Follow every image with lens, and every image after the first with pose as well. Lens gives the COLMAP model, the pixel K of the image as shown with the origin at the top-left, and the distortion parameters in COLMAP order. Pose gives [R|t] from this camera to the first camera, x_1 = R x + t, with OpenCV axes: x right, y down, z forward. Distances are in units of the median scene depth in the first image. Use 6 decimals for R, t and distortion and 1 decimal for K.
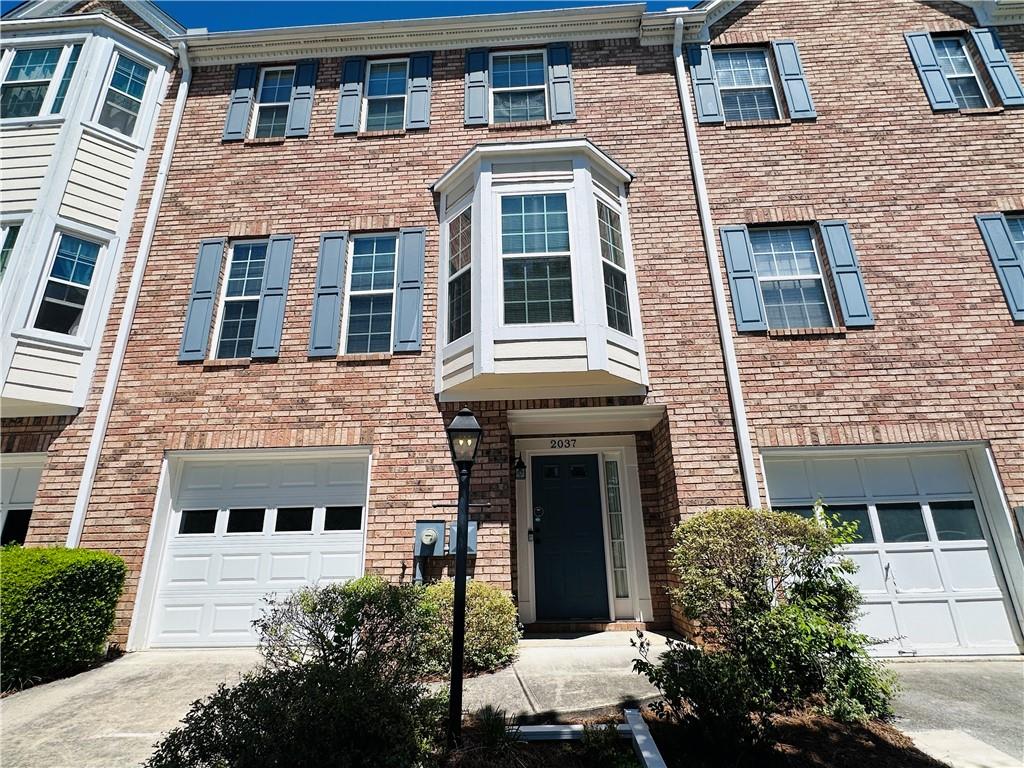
lens RADIAL K [[505.0, 0, 511.7], [0, 505.0, 383.3], [0, 0, 1]] dist [-0.004757, 0.001260]
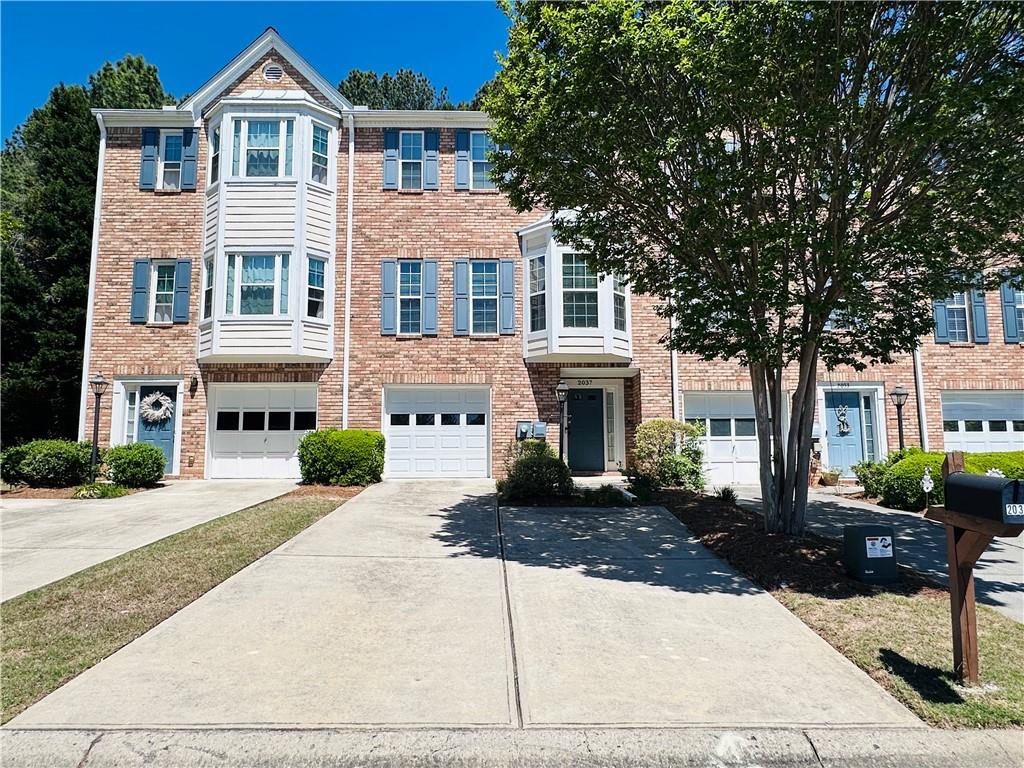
lens RADIAL K [[629.2, 0, 515.6], [0, 629.2, 390.1], [0, 0, 1]] dist [0.002330, 0.001061]
pose [[0.996982, 0.025033, 0.073488, -0.344439], [-0.039763, 0.977657, 0.206411, -0.344210], [-0.066679, -0.208710, 0.975702, -1.331999]]
